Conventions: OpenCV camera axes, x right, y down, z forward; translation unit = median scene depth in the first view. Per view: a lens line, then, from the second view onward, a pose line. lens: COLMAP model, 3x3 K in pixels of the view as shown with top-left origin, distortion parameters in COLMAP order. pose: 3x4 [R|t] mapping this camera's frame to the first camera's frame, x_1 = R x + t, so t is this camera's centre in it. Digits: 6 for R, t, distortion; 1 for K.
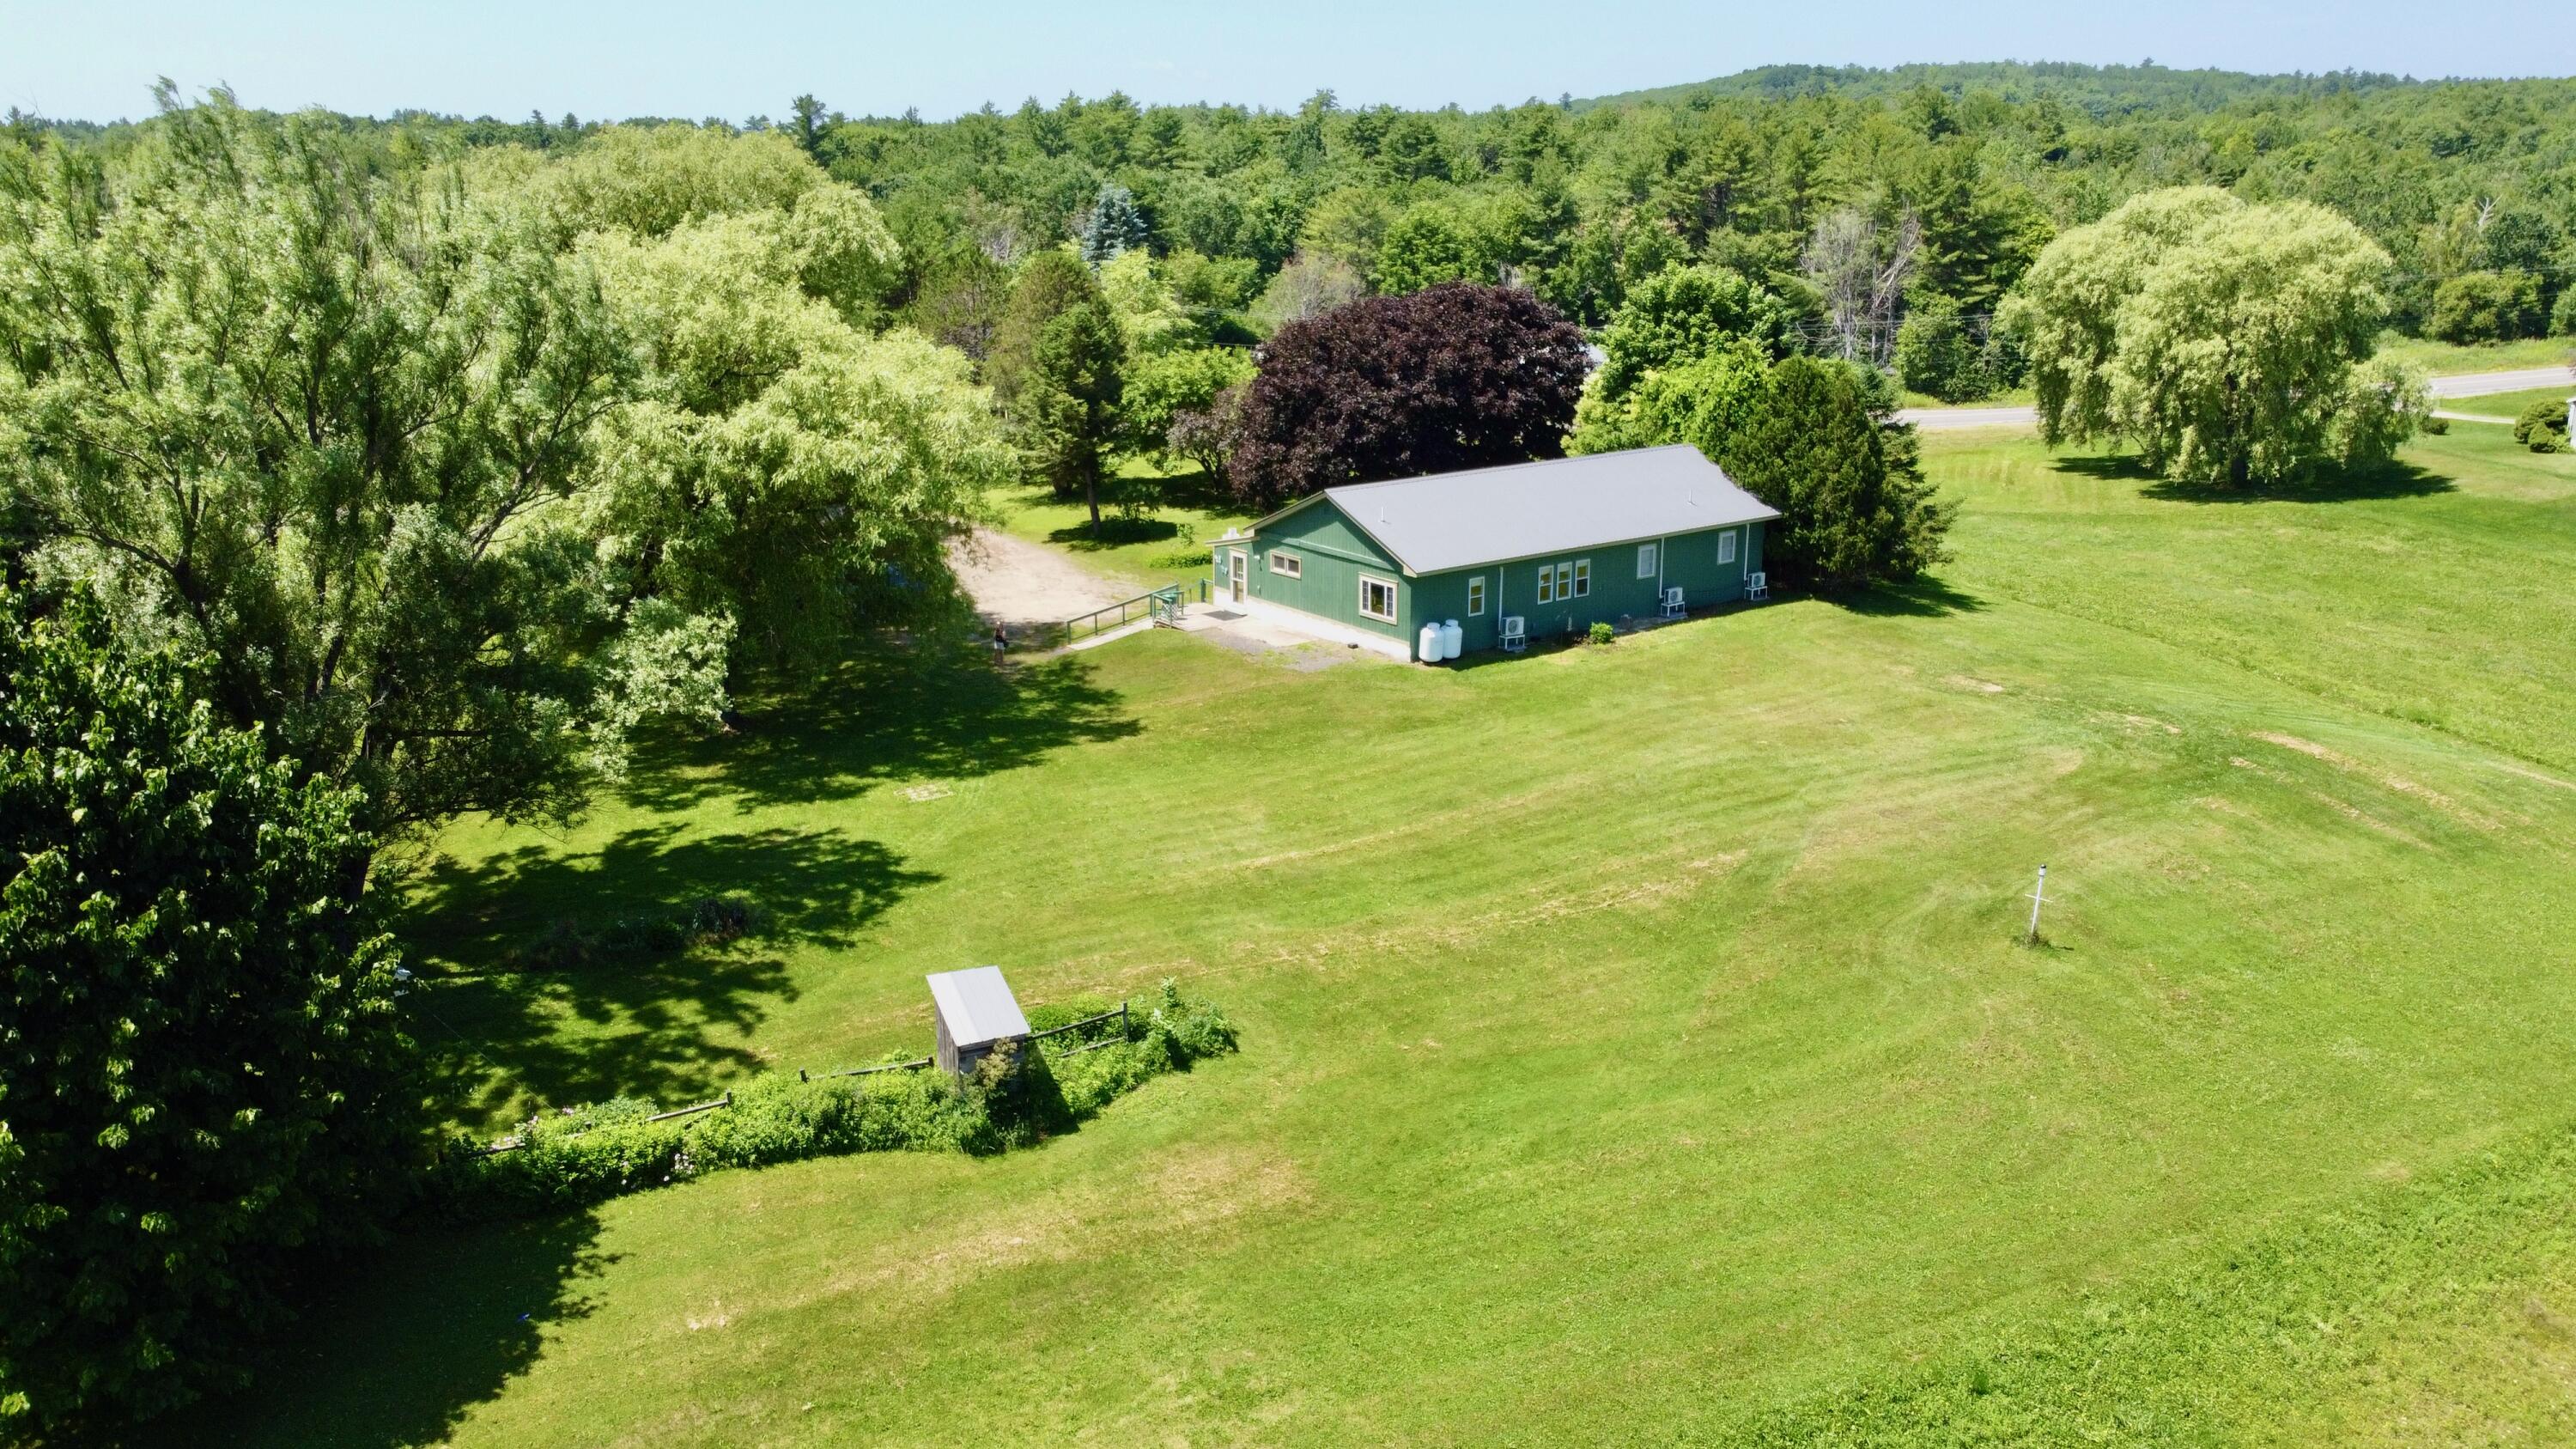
lens RADIAL K [[1956.3, 0, 1294.6], [0, 1956.3, 736.5], [0, 0, 1]] dist [0.002313, -0.004579]
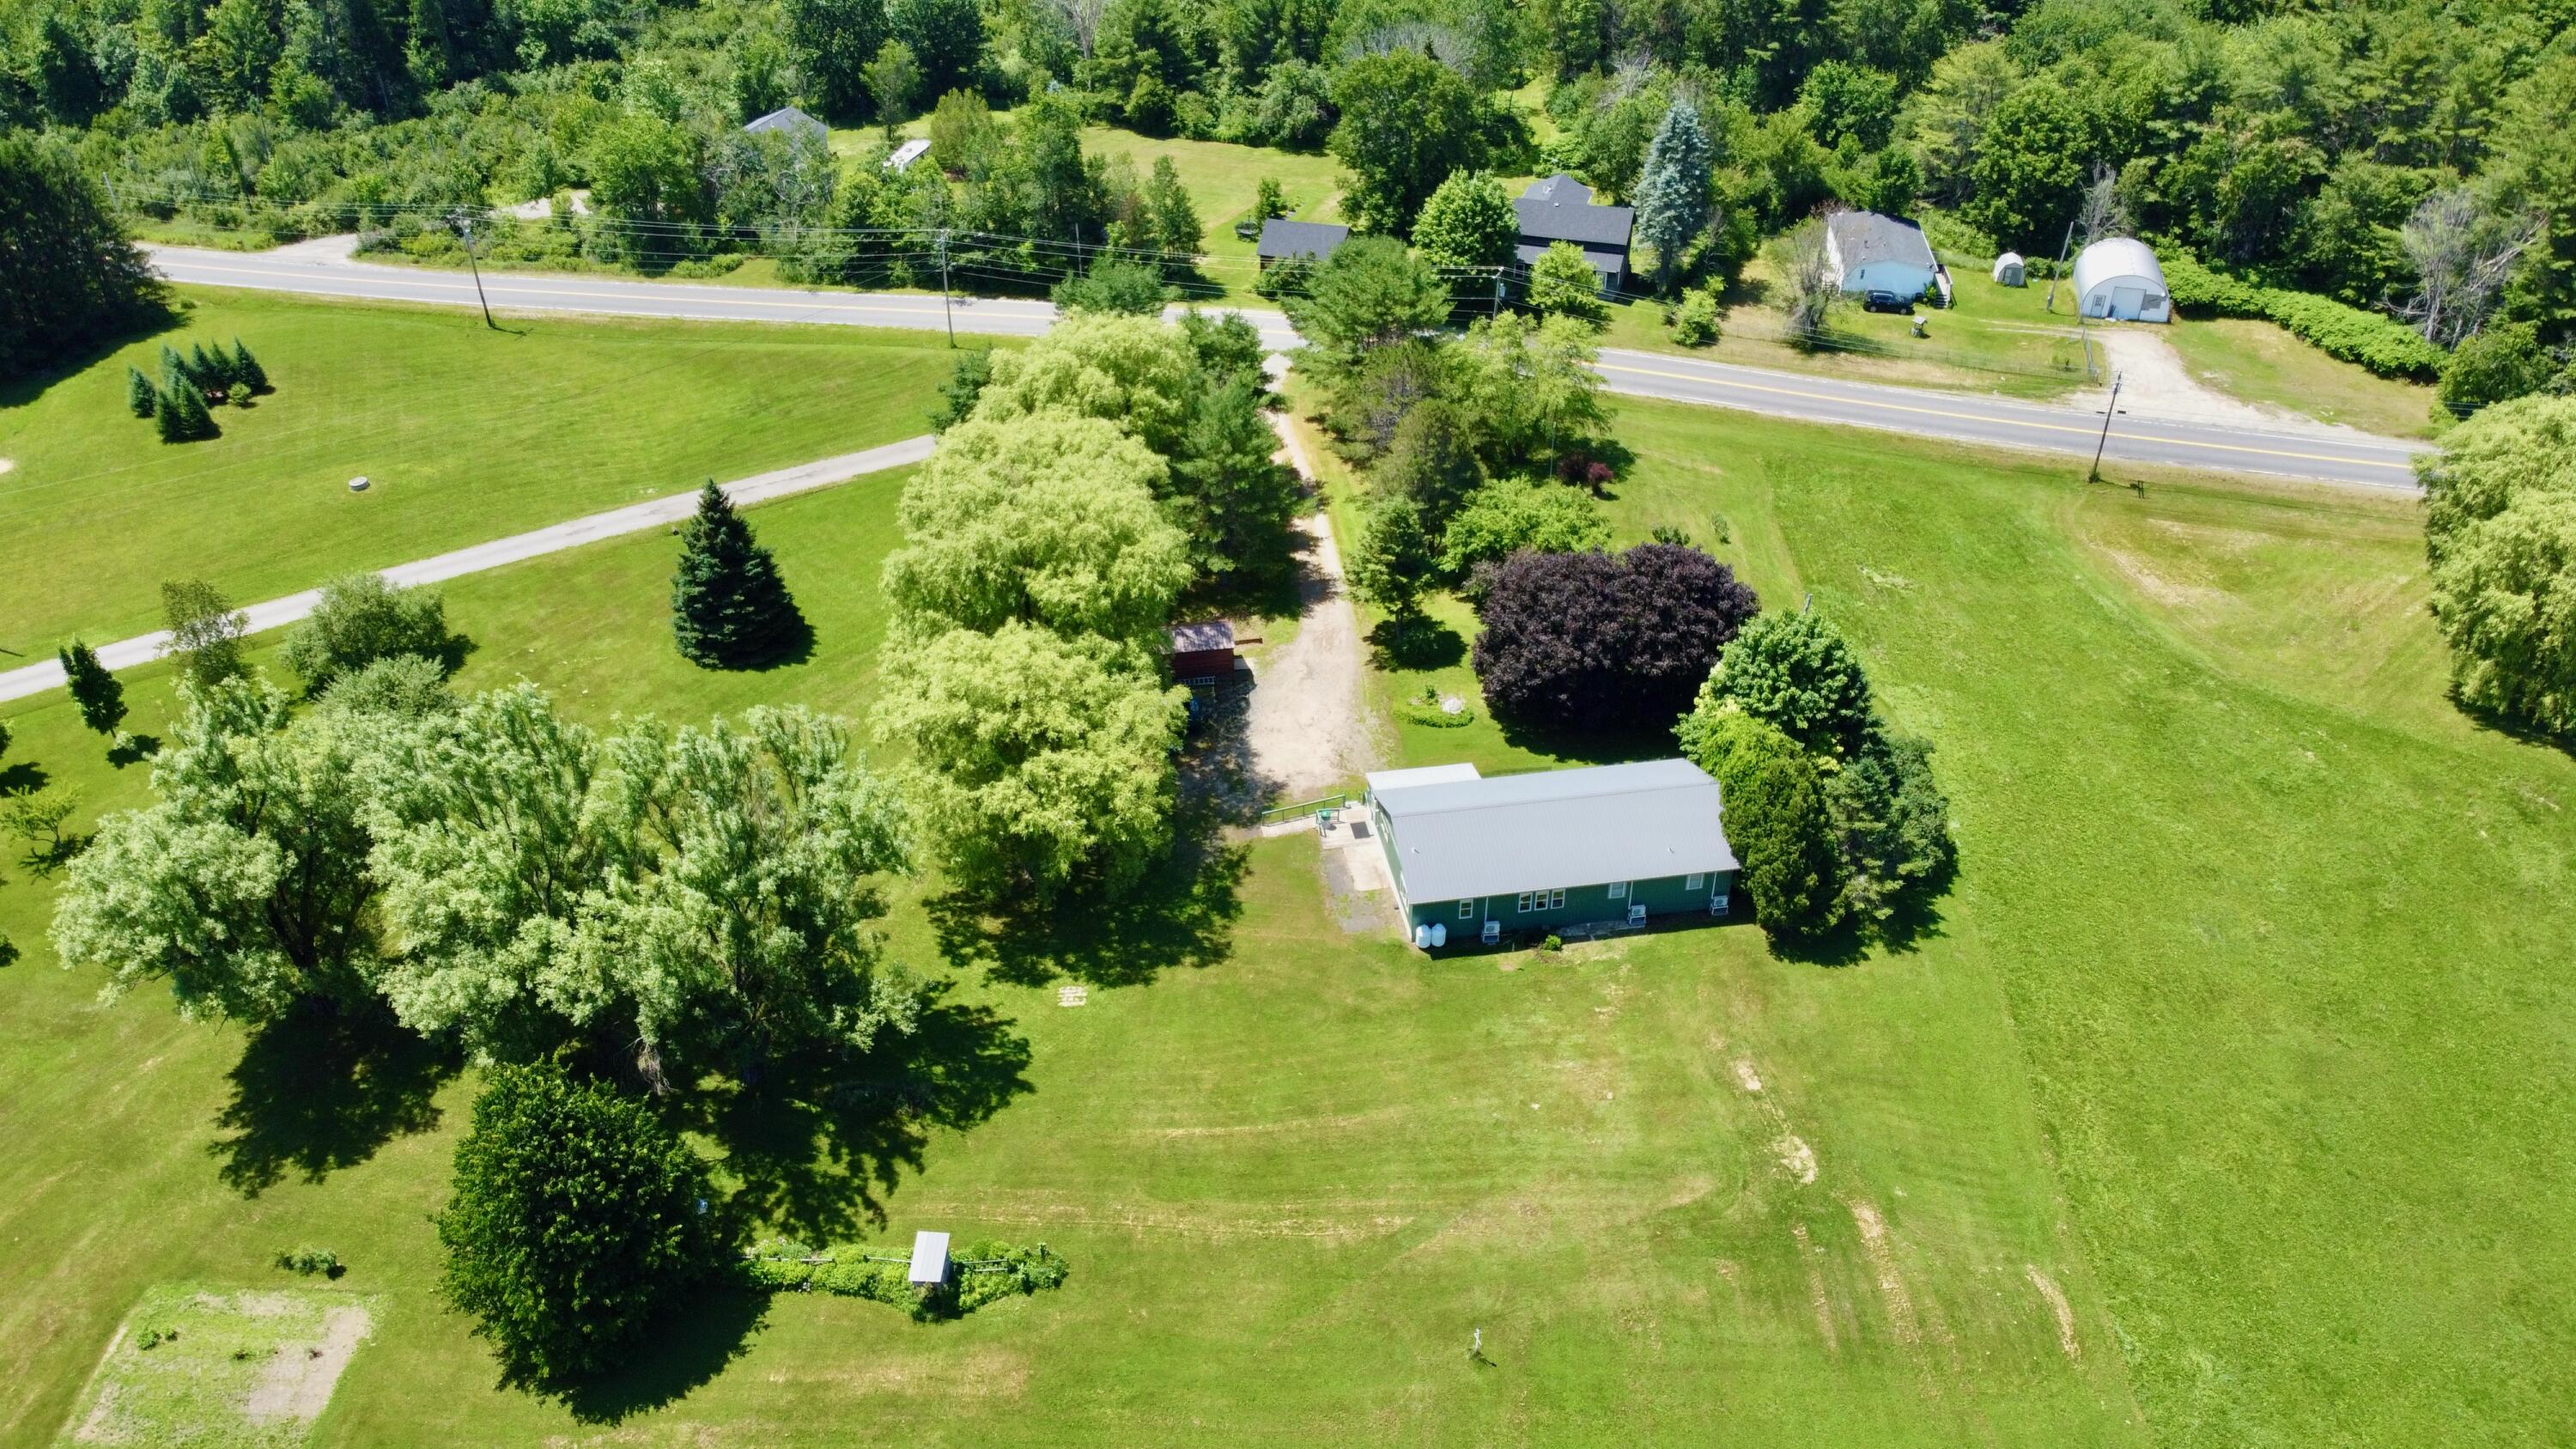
lens RADIAL K [[1956.3, 0, 1291.9], [0, 1956.3, 713.6], [0, 0, 1]] dist [0.002313, -0.004579]
pose [[0.886046, 0.260651, -0.383385, 0.858860], [-0.122688, 0.929329, 0.348274, -1.207430], [0.447069, -0.261550, 0.855407, -0.563915]]
